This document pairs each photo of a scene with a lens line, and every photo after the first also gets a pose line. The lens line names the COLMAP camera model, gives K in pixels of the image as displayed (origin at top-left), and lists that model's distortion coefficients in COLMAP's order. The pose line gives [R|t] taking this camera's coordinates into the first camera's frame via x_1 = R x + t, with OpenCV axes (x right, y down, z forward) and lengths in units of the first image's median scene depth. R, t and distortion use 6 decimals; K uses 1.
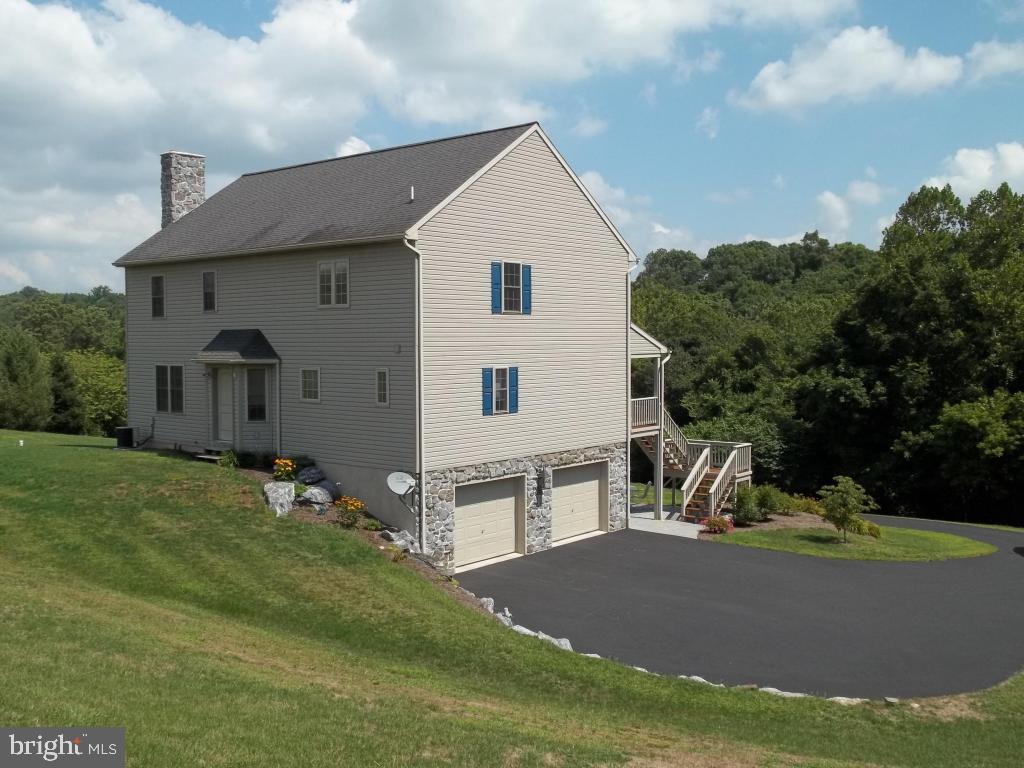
lens RADIAL K [[1001.0, 0, 517.1], [0, 1001.0, 381.4], [0, 0, 1]] dist [-0.030879, 0.000000]
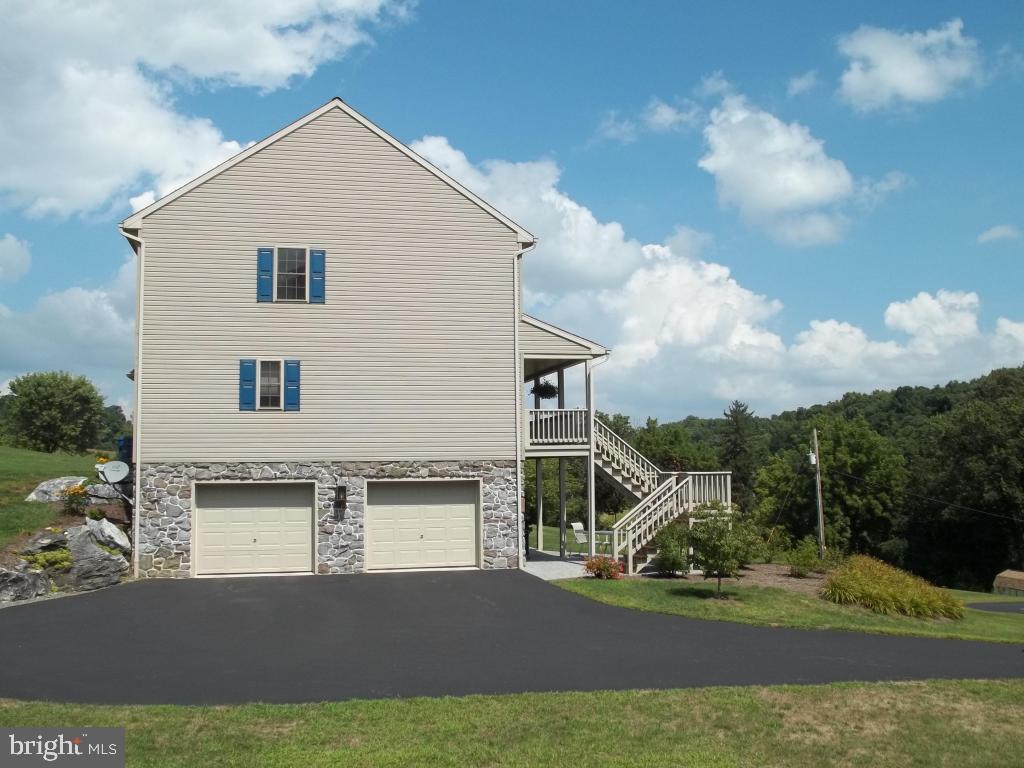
lens RADIAL K [[1001.0, 0, 507.6], [0, 1001.0, 385.7], [0, 0, 1]] dist [-0.030879, 0.000000]
pose [[0.784181, -0.055109, -0.618080, 0.696859], [-0.018968, 0.993454, -0.112643, 0.105132], [0.620242, 0.100057, 0.778003, 0.407450]]
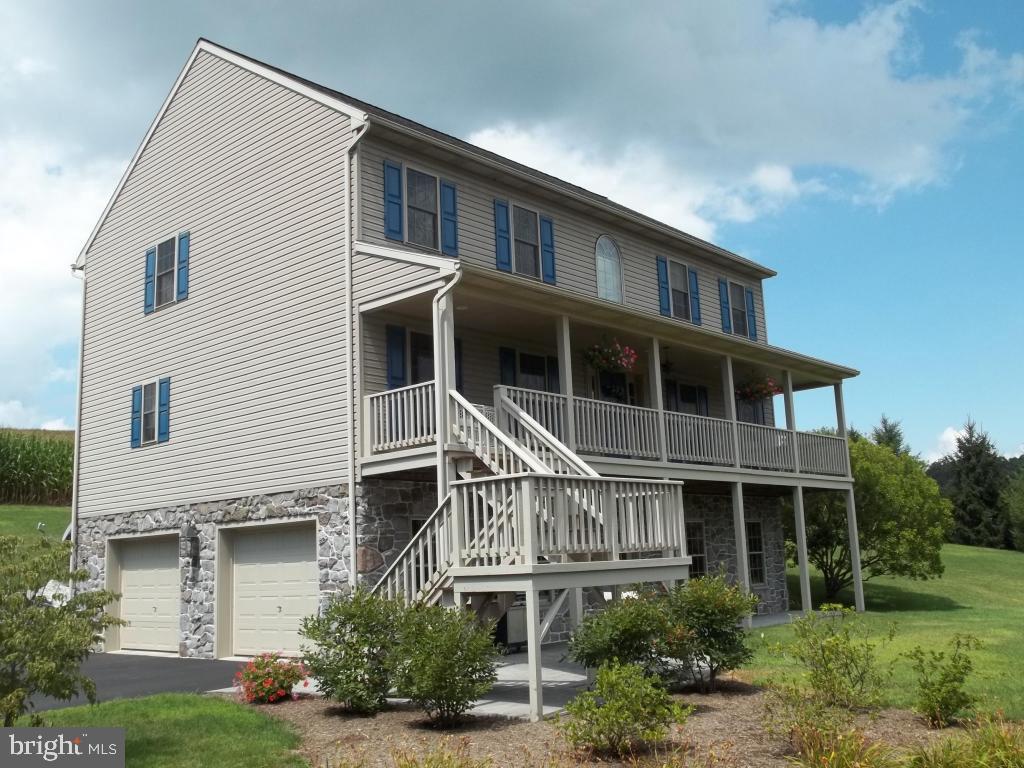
lens RADIAL K [[1001.0, 0, 513.4], [0, 1001.0, 384.5], [0, 0, 1]] dist [-0.030879, 0.000000]
pose [[-0.048672, -0.169033, -0.984408, 0.673577], [0.000970, 0.985567, -0.169280, 0.108848], [0.998814, -0.009194, -0.047806, 1.258763]]
